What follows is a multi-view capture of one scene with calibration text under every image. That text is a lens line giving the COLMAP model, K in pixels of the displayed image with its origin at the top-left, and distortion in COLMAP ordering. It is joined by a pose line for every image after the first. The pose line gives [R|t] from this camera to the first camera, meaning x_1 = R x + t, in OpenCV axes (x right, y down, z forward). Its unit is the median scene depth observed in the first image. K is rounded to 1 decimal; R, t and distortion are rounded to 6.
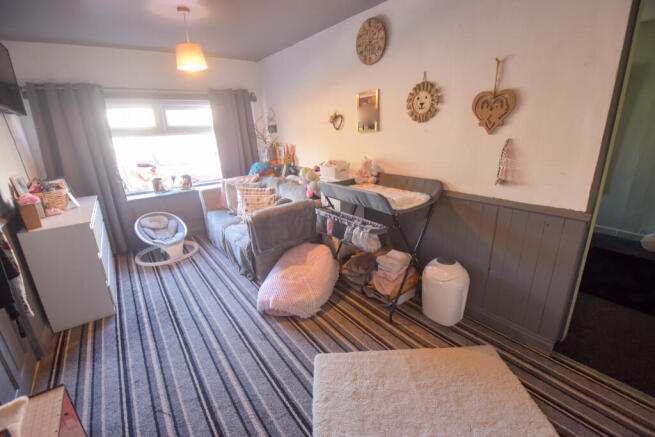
lens RADIAL K [[283.7, 0, 327.5], [0, 283.7, 218.5], [0, 0, 1]] dist [-0.000346, -0.000152]
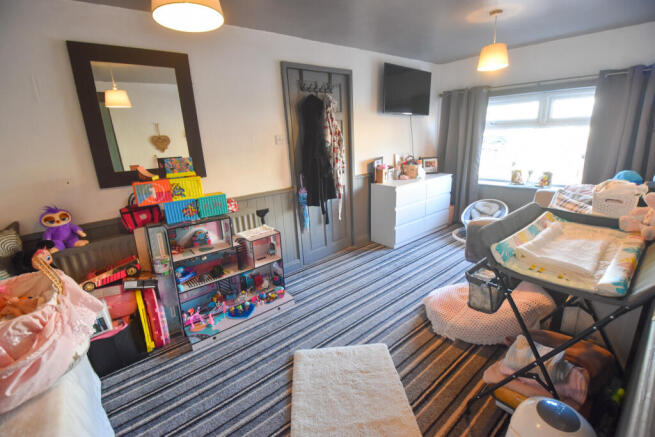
lens RADIAL K [[295.0, 0, 327.5], [0, 295.0, 218.5], [0, 0, 1]] dist [-0.033803, 0.000171]
pose [[0.041399, 0.307092, -0.950779, 0.588993], [-0.263730, 0.921205, 0.286056, -0.144273], [0.963708, 0.238906, 0.119126, 0.382000]]
